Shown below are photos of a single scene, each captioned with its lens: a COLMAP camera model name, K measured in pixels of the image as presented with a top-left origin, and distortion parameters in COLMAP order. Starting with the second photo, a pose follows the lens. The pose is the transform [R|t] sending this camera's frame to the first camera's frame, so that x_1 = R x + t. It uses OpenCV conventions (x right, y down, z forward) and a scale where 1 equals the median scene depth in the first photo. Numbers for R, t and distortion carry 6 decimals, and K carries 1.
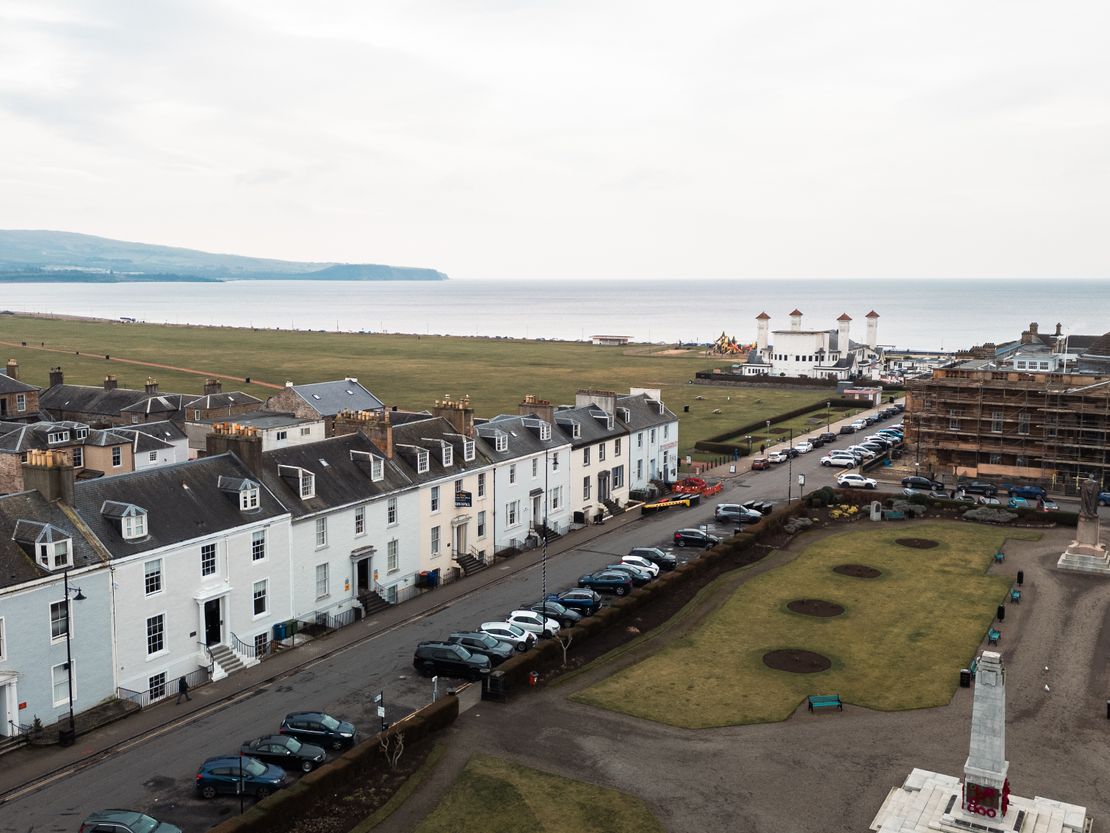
lens RADIAL K [[1015.1, 0, 555.0], [0, 1015.1, 416.5], [0, 0, 1]] dist [-0.000116, -0.009709]
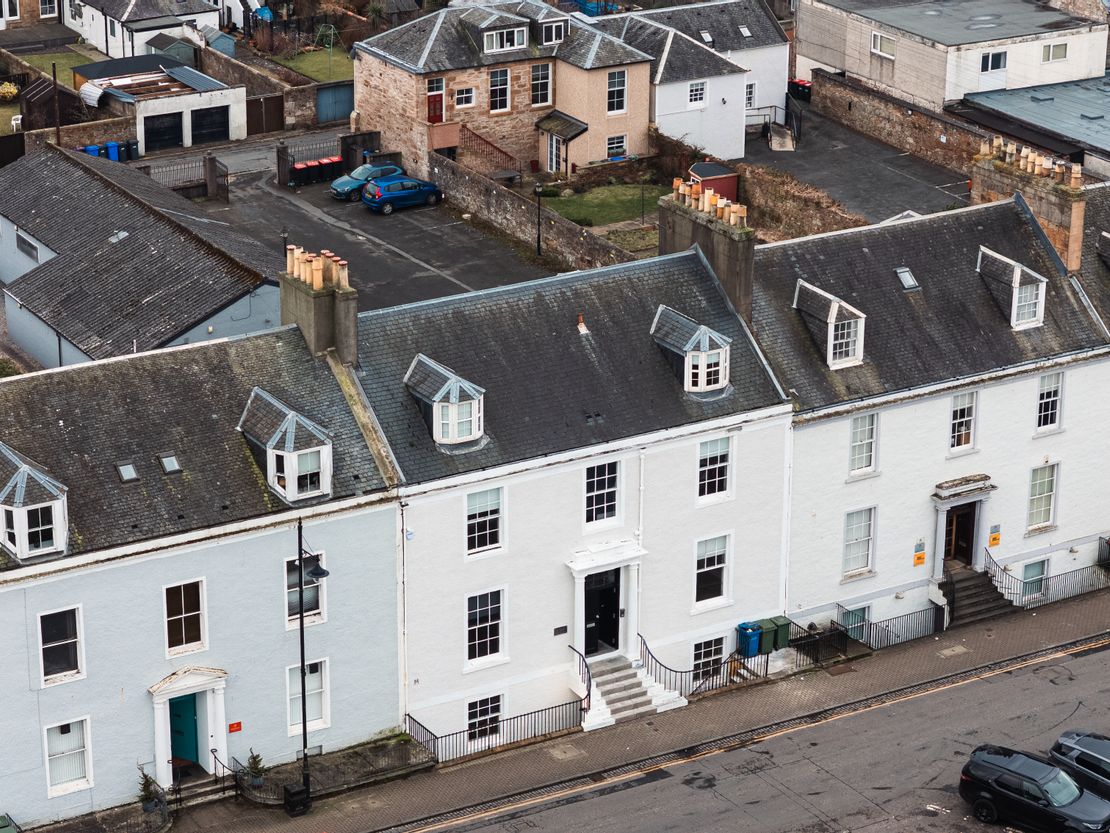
lens RADIAL K [[2703.6, 0, 555.0], [0, 2703.6, 416.5], [0, 0, 1]] dist [-0.173344, 0.340689]
pose [[0.869204, 0.172329, -0.463452, 0.232504], [-0.061711, 0.967780, 0.244119, -0.204927], [0.490588, -0.183589, 0.851833, -0.121744]]
